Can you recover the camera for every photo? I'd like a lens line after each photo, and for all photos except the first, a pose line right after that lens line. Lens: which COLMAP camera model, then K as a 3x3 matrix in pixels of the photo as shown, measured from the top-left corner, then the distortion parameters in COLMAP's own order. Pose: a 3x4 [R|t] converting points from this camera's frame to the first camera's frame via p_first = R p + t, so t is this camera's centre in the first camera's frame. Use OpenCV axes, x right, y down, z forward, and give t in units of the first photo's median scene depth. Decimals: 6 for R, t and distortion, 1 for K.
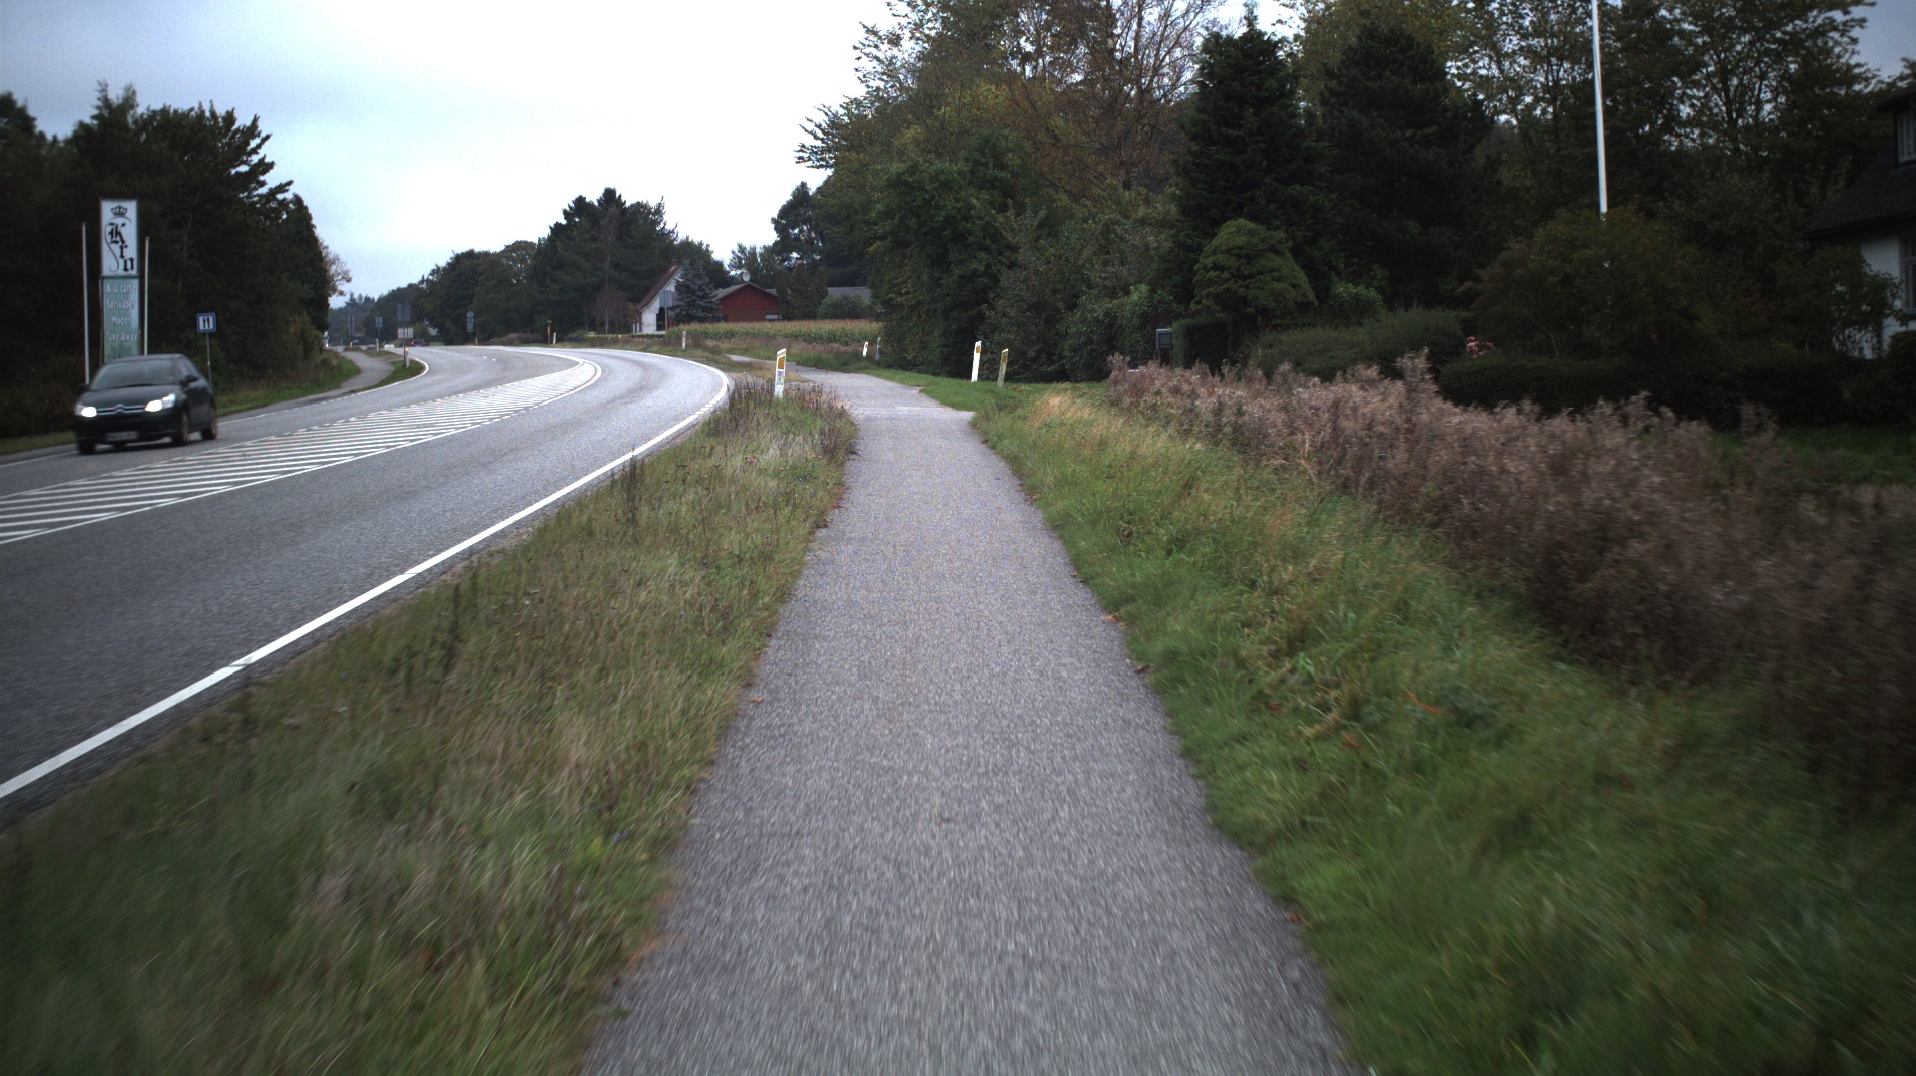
lens RADIAL K [[3347.4, 0, 958.0], [0, 3347.4, 538.0], [0, 0, 1]] dist [-0.283942, 0.442779]
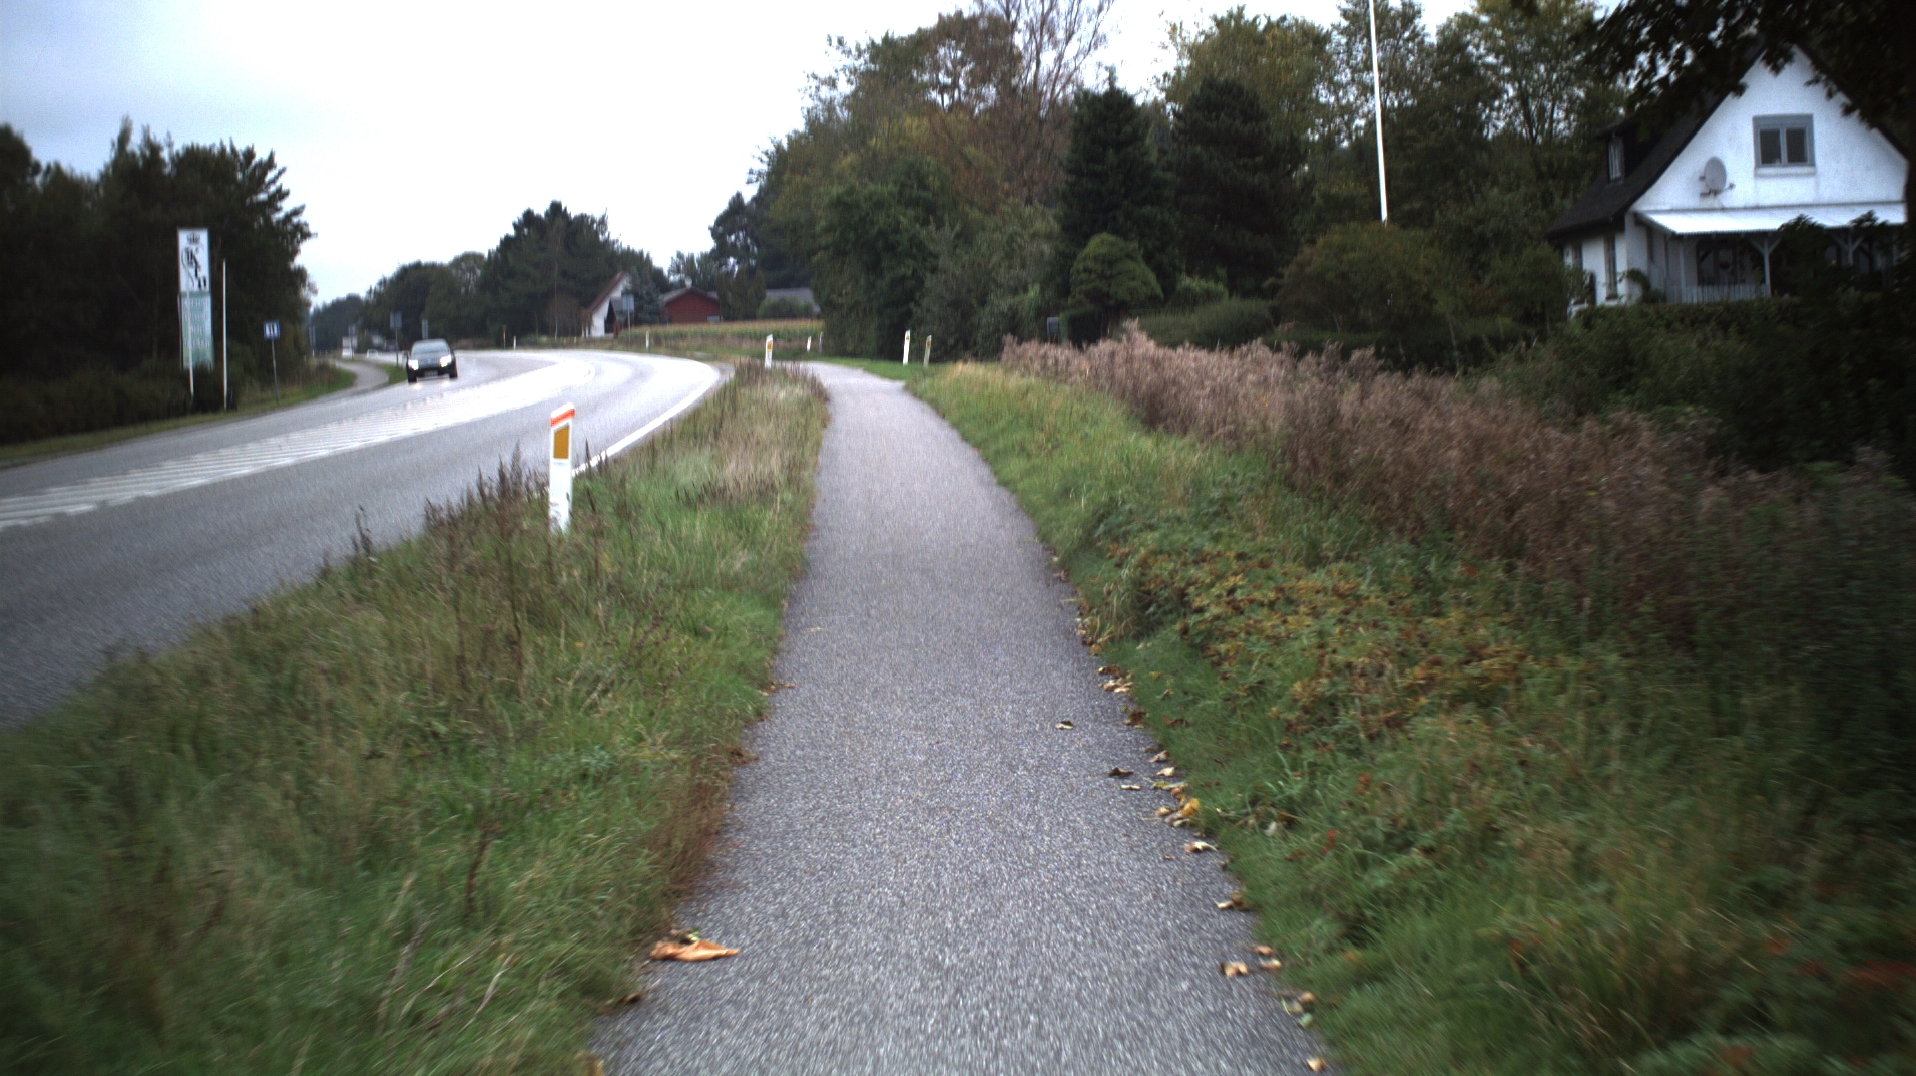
lens RADIAL K [[3347.4, 0, 958.0], [0, 3347.4, 538.0], [0, 0, 1]] dist [-0.283942, 0.442779]
pose [[0.999582, -0.020596, 0.020285, -0.001711], [0.020592, 0.999788, 0.000367, 0.014714], [-0.020289, 0.000051, 0.999794, -0.203736]]
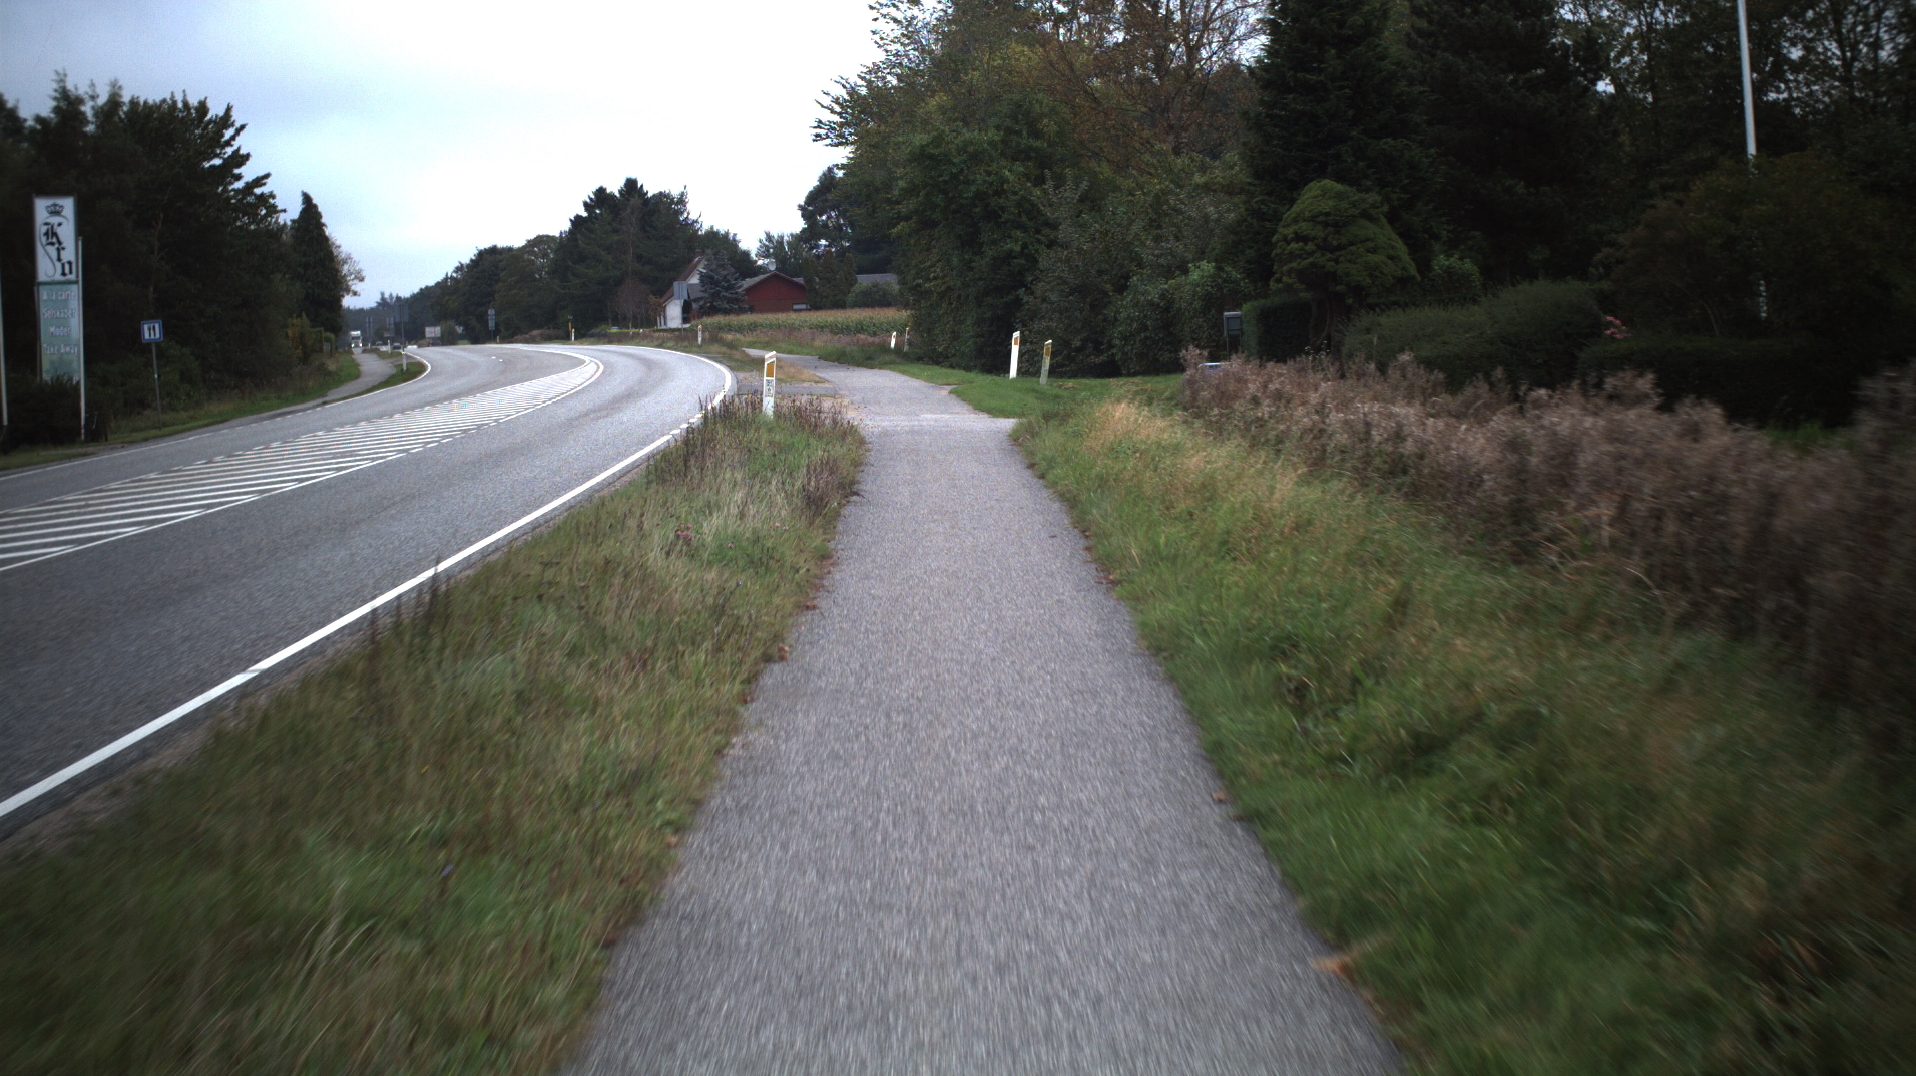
lens RADIAL K [[3347.4, 0, 958.0], [0, 3347.4, 538.0], [0, 0, 1]] dist [-0.283942, 0.442779]
pose [[0.999635, -0.024120, -0.012177, 0.000173], [0.024175, 0.999698, 0.004376, -0.007229], [0.012068, -0.004669, 0.999916, 0.101497]]
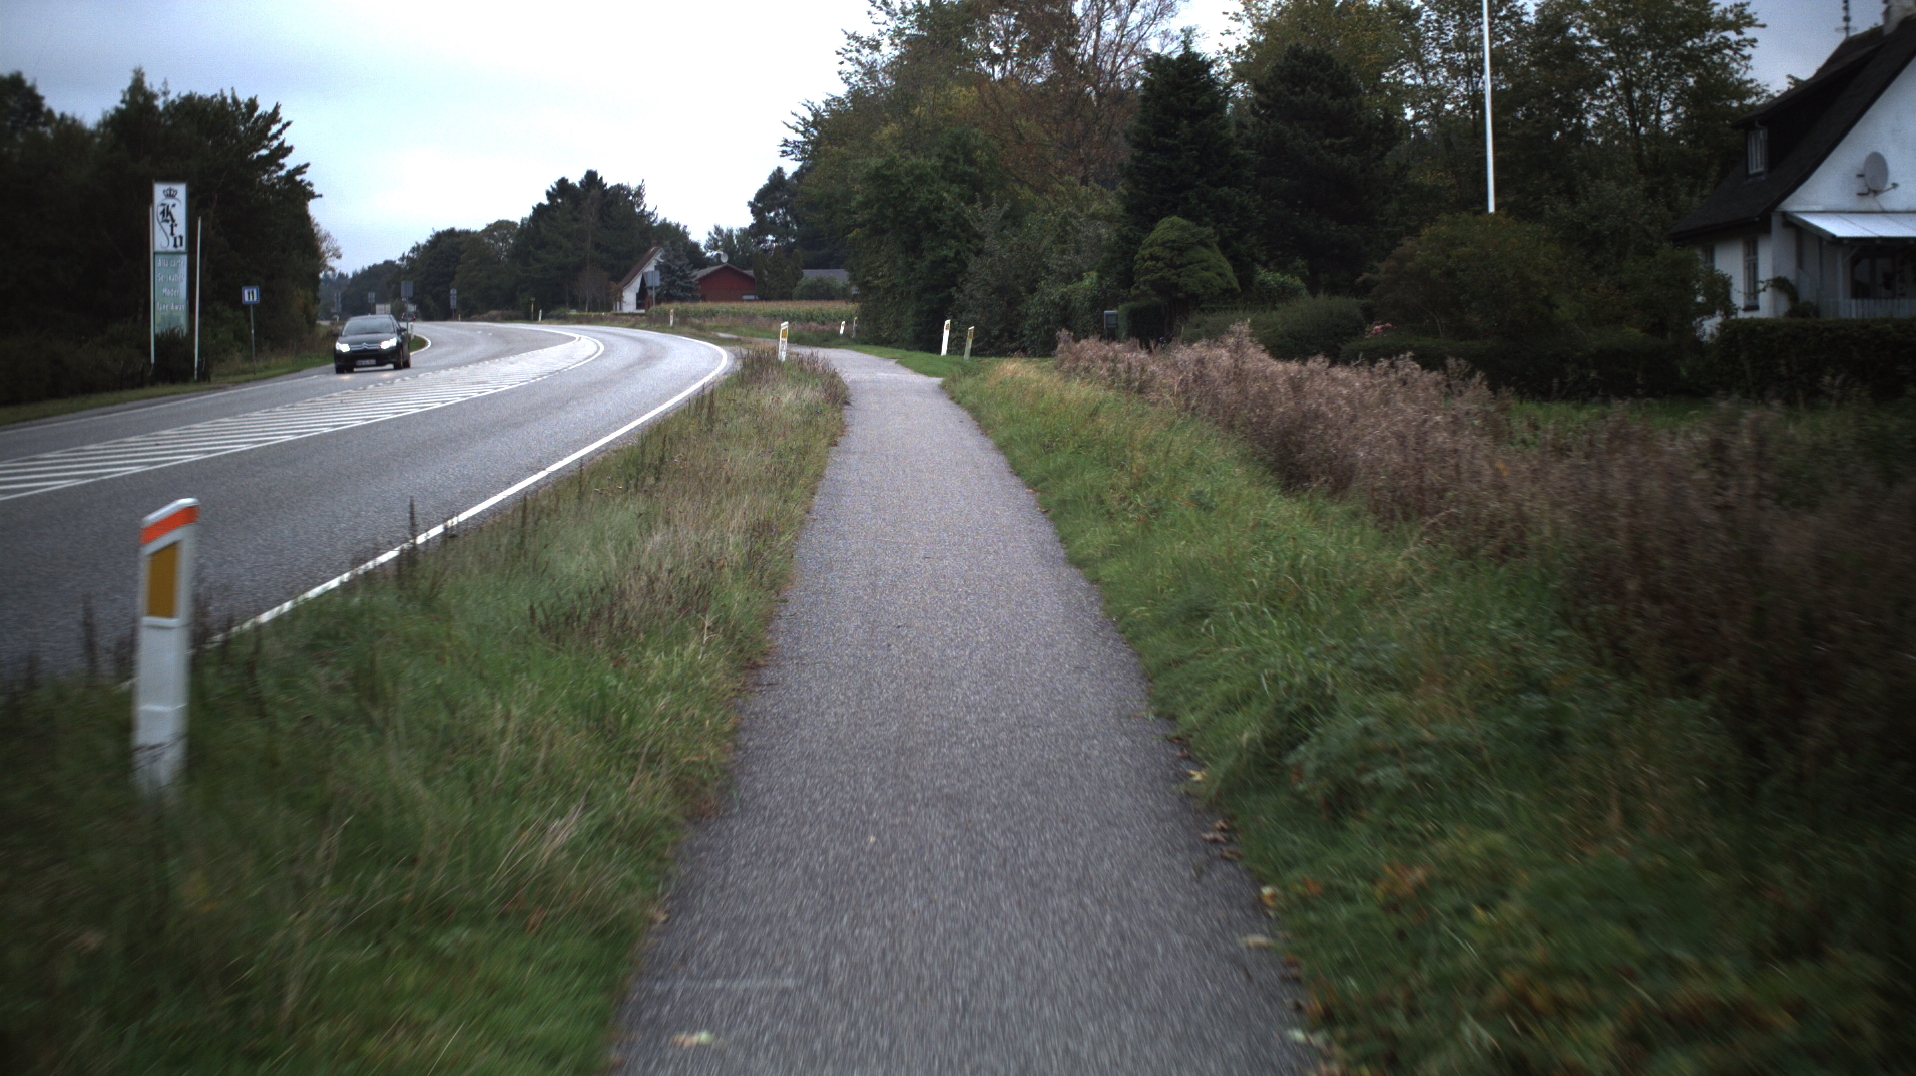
lens RADIAL K [[3347.4, 0, 958.0], [0, 3347.4, 538.0], [0, 0, 1]] dist [-0.283942, 0.442779]
pose [[0.999877, 0.012164, 0.009949, -0.000601], [-0.012213, 0.999914, 0.004875, 0.007297], [-0.009889, -0.004996, 0.999939, -0.101886]]
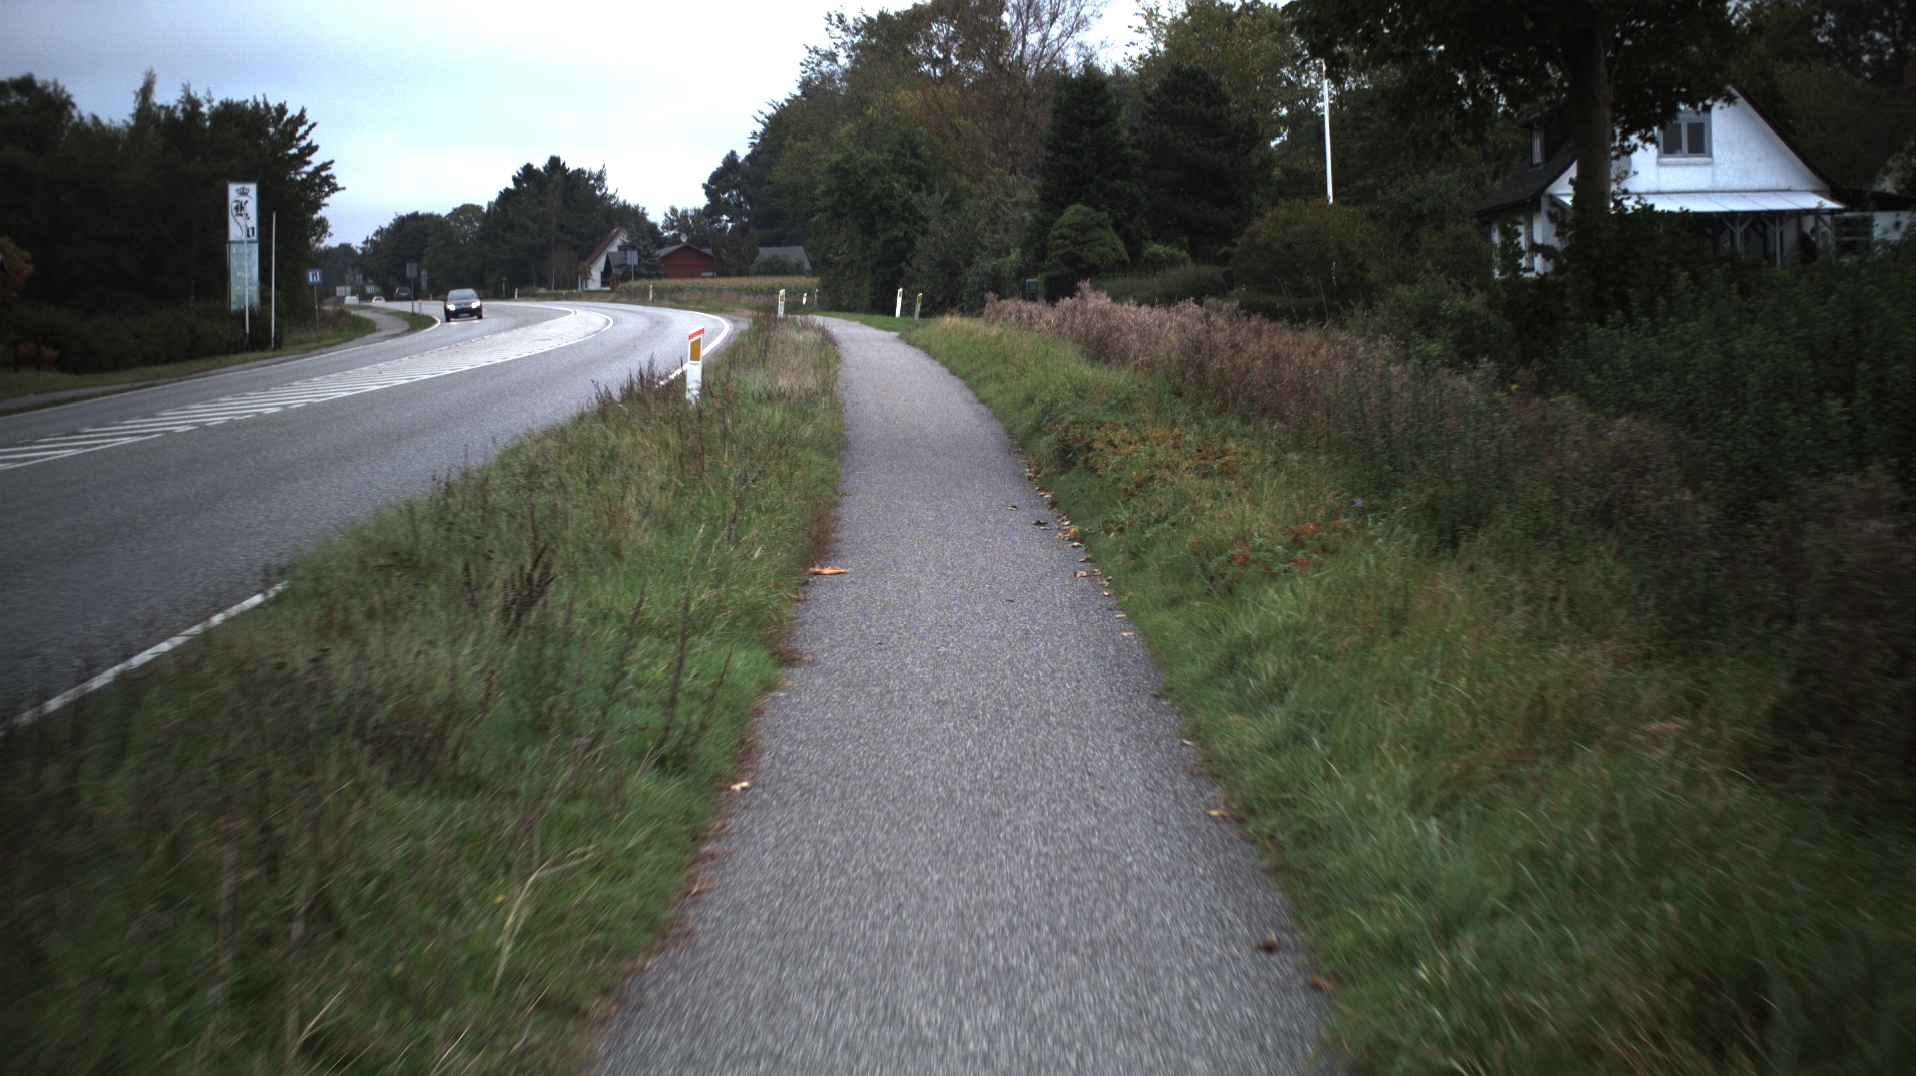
lens RADIAL K [[3347.4, 0, 958.0], [0, 3347.4, 538.0], [0, 0, 1]] dist [-0.283942, 0.442779]
pose [[0.999662, -0.001897, 0.025931, -0.004813], [0.001576, 0.999922, 0.012382, 0.021618], [-0.025953, -0.012336, 0.999587, -0.305273]]
